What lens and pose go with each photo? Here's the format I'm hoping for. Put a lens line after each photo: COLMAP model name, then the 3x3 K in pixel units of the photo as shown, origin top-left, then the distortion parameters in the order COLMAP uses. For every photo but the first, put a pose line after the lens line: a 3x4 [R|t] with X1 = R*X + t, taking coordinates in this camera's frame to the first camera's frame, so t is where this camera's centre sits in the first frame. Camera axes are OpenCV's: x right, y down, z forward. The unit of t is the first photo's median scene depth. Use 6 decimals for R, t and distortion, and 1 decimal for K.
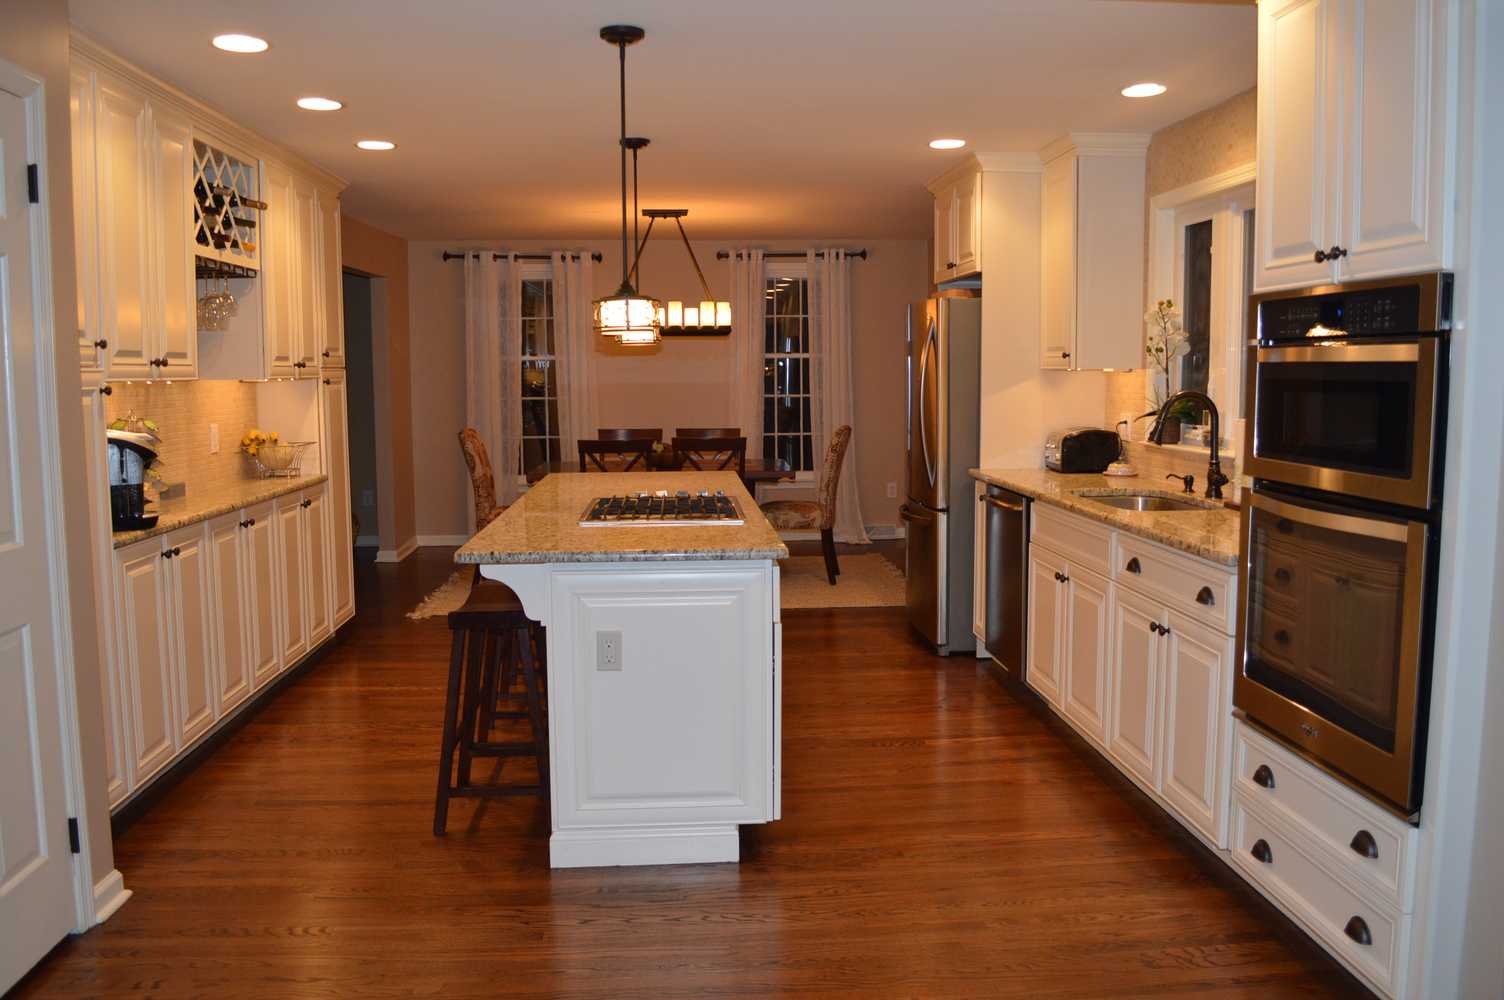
lens RADIAL K [[1211.1, 0, 747.9], [0, 1211.1, 496.7], [0, 0, 1]] dist [-0.075258, 0.003933]
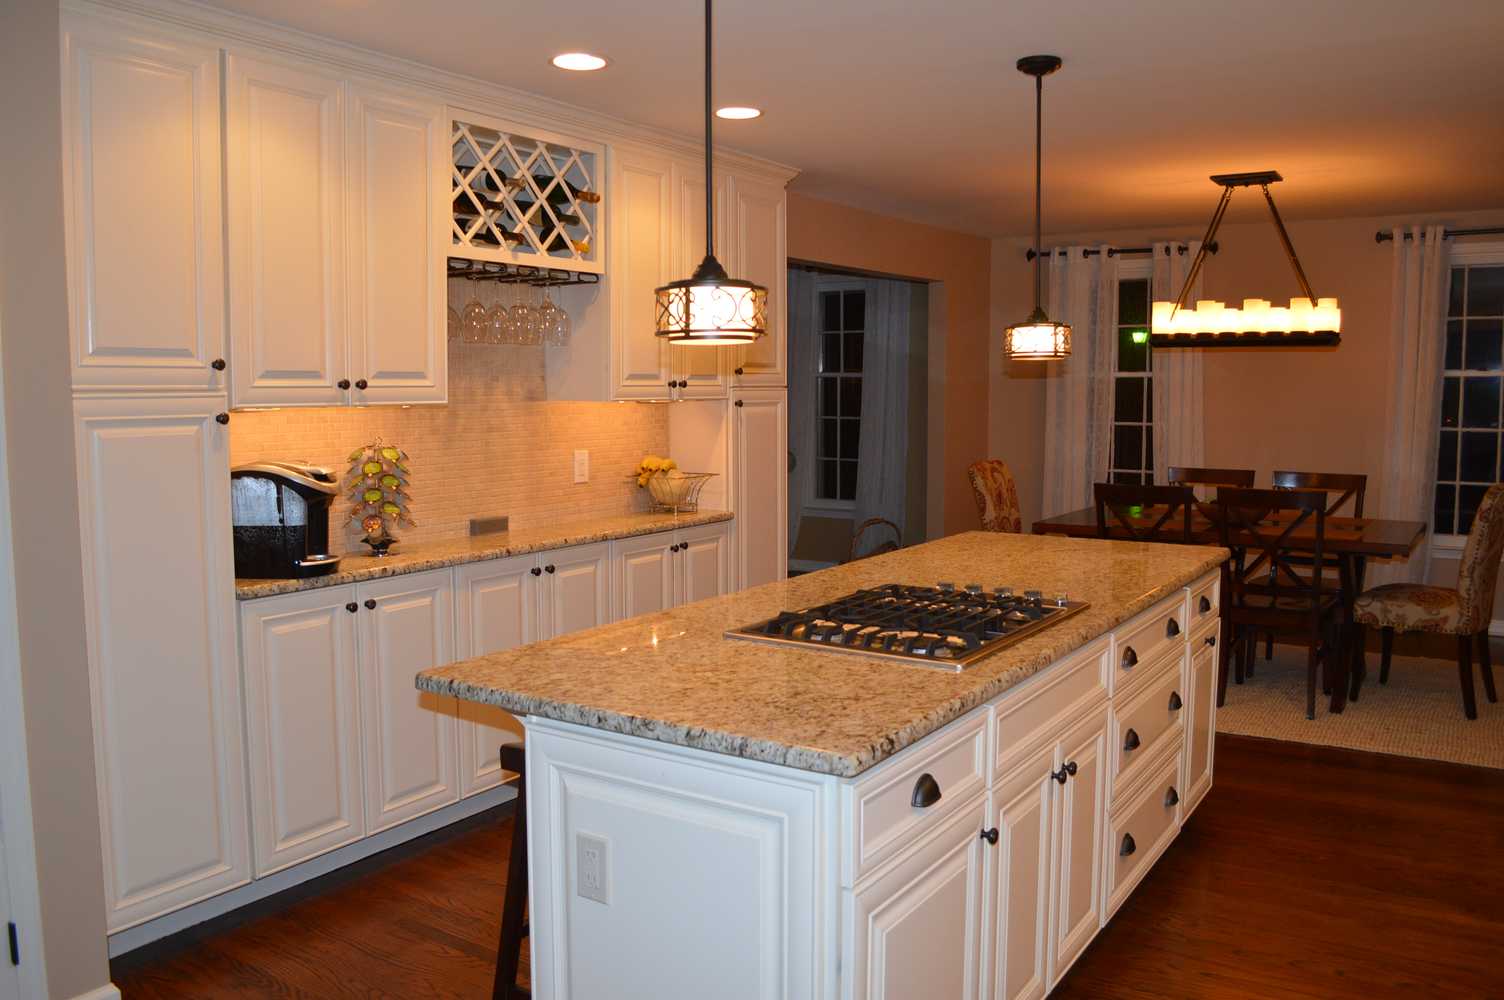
lens RADIAL K [[1211.1, 0, 735.6], [0, 1211.1, 488.0], [0, 0, 1]] dist [-0.075258, 0.003933]
pose [[0.797498, 0.055282, -0.600784, 0.183460], [-0.065574, 0.997836, 0.004773, -0.043895], [0.599748, 0.035590, 0.799397, 0.344836]]
